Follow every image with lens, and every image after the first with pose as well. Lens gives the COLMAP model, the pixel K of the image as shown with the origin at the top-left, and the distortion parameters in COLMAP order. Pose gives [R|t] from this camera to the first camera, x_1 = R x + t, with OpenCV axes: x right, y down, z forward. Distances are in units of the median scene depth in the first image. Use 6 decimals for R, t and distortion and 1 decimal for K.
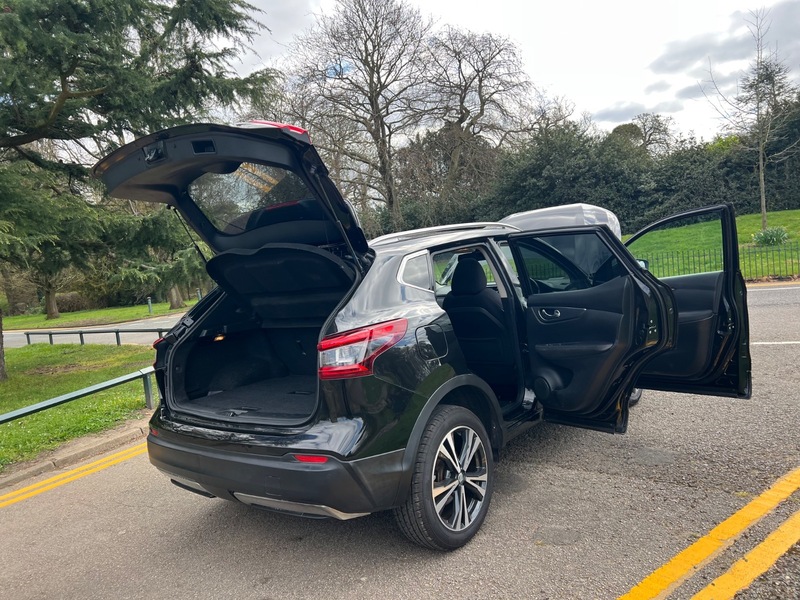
lens RADIAL K [[610.7, 0, 382.5], [0, 610.7, 290.5], [0, 0, 1]] dist [0.057364, -0.065098]
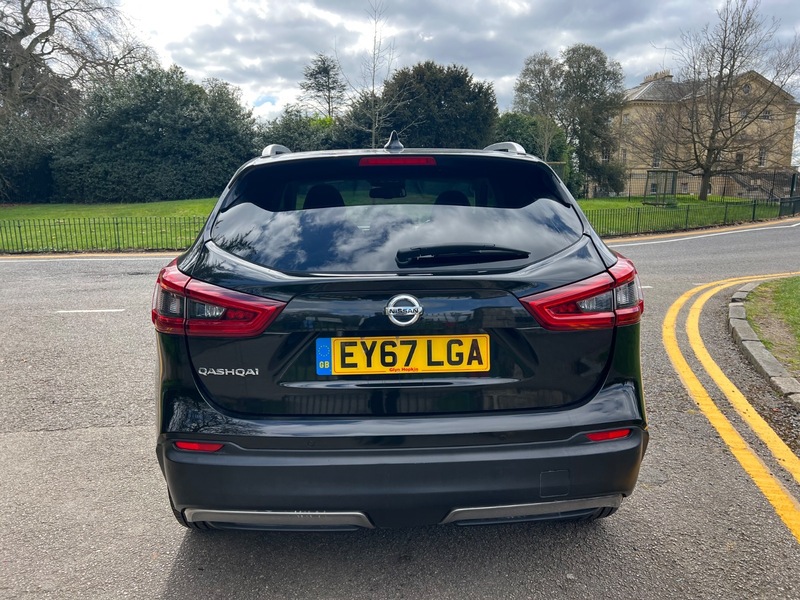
lens RADIAL K [[610.7, 0, 398.2], [0, 610.7, 305.8], [0, 0, 1]] dist [0.057364, -0.065098]
pose [[0.745427, -0.019512, 0.666302, -0.128151], [-0.036214, 0.996910, 0.069708, 0.013068], [-0.665603, -0.076091, 0.742417, 0.103892]]
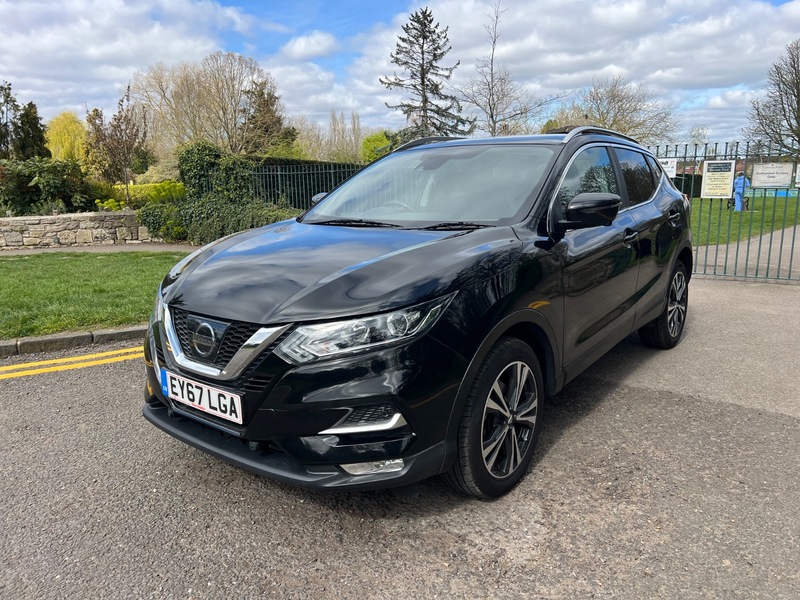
lens RADIAL K [[610.7, 0, 398.1], [0, 610.7, 306.1], [0, 0, 1]] dist [0.057364, -0.065098]
pose [[0.999486, 0.013404, 0.029134, -0.004905], [-0.020618, 0.964409, 0.263611, -0.032093], [-0.024564, -0.264076, 0.964189, 0.046838]]
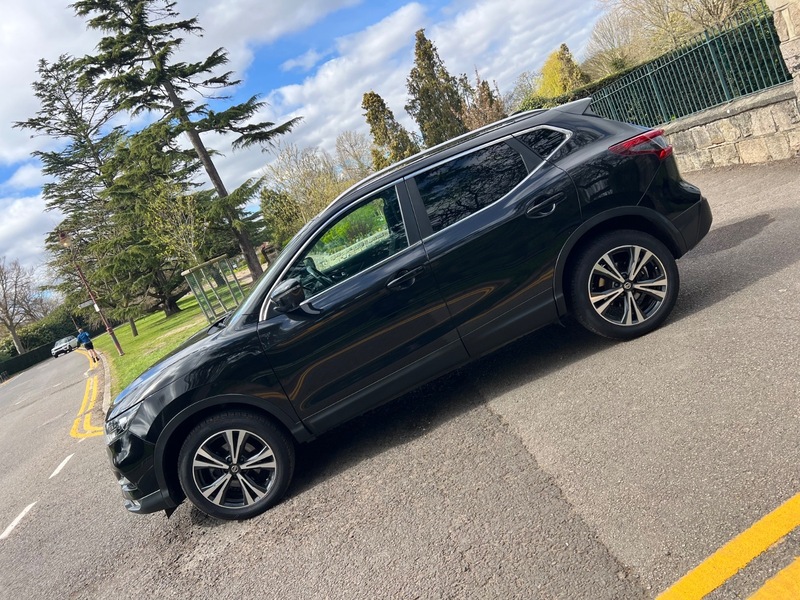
lens RADIAL K [[610.7, 0, 398.1], [0, 610.7, 298.6], [0, 0, 1]] dist [0.057364, -0.065098]
pose [[0.662167, -0.119706, -0.739733, 0.254004], [0.411350, 0.883195, 0.225296, -0.043392], [0.626359, -0.453473, 0.634064, 0.119701]]
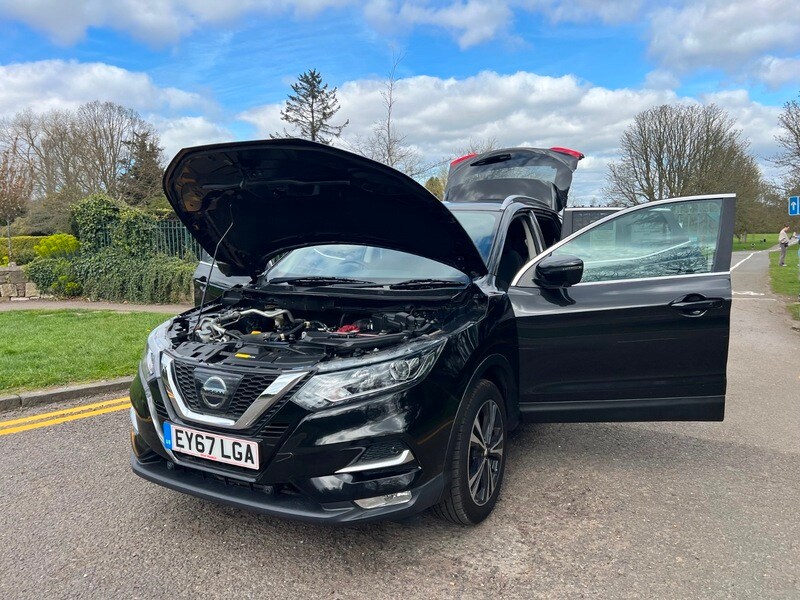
lens RADIAL K [[610.7, 0, 392.1], [0, 610.7, 309.5], [0, 0, 1]] dist [0.057364, -0.065098]
pose [[0.980076, -0.004050, 0.198580, -0.034404], [-0.033137, 0.982446, 0.183580, -0.035915], [-0.195838, -0.186503, 0.962738, 0.030922]]
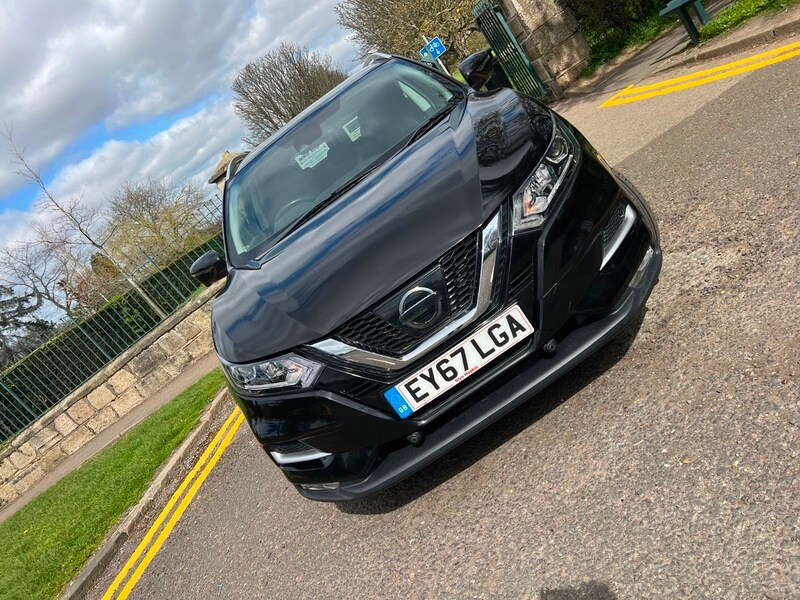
lens RADIAL K [[610.7, 0, 398.8], [0, 610.7, 305.7], [0, 0, 1]] dist [0.057364, -0.065098]
pose [[0.596223, -0.583887, 0.550994, -0.119520], [0.521073, 0.803565, 0.287690, -0.021606], [-0.610738, 0.115581, 0.783352, 0.096872]]
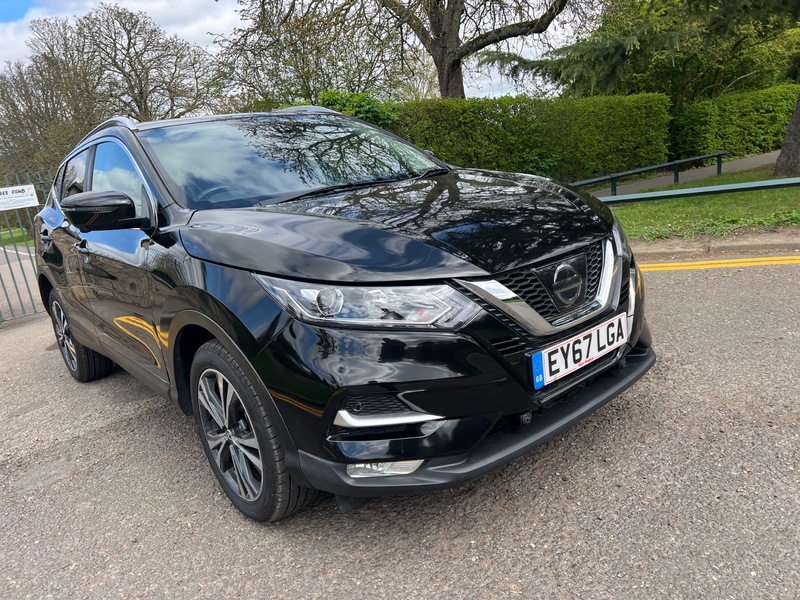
lens RADIAL K [[610.7, 0, 418.9], [0, 610.7, 290.9], [0, 0, 1]] dist [0.057364, -0.065098]
pose [[0.155526, -0.195154, 0.968363, -0.174755], [0.072668, 0.979895, 0.185807, -0.006962], [-0.985155, 0.041471, 0.166581, 0.201209]]
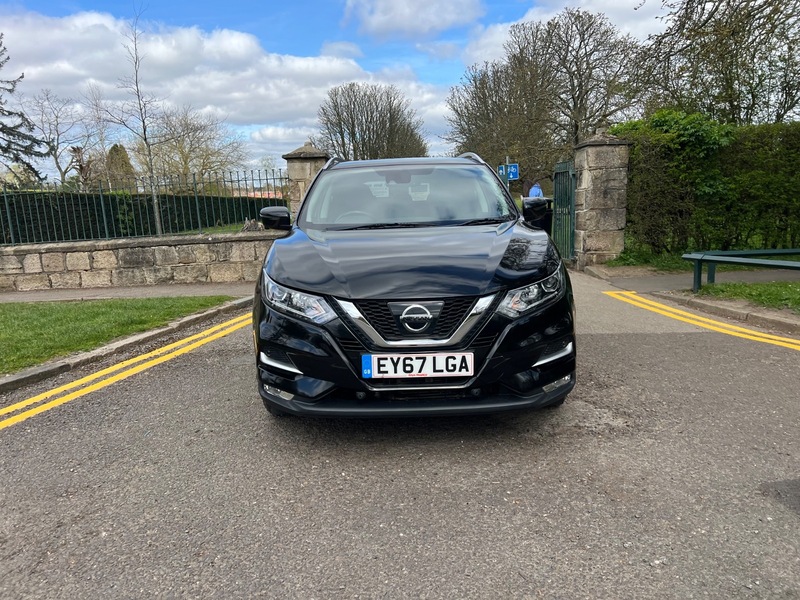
lens RADIAL K [[610.7, 0, 400.0], [0, 610.7, 307.7], [0, 0, 1]] dist [0.057364, -0.065098]
pose [[0.765224, -0.111442, 0.634045, -0.166757], [-0.030087, 0.977635, 0.208144, -0.023833], [-0.643061, -0.178353, 0.744757, 0.060657]]
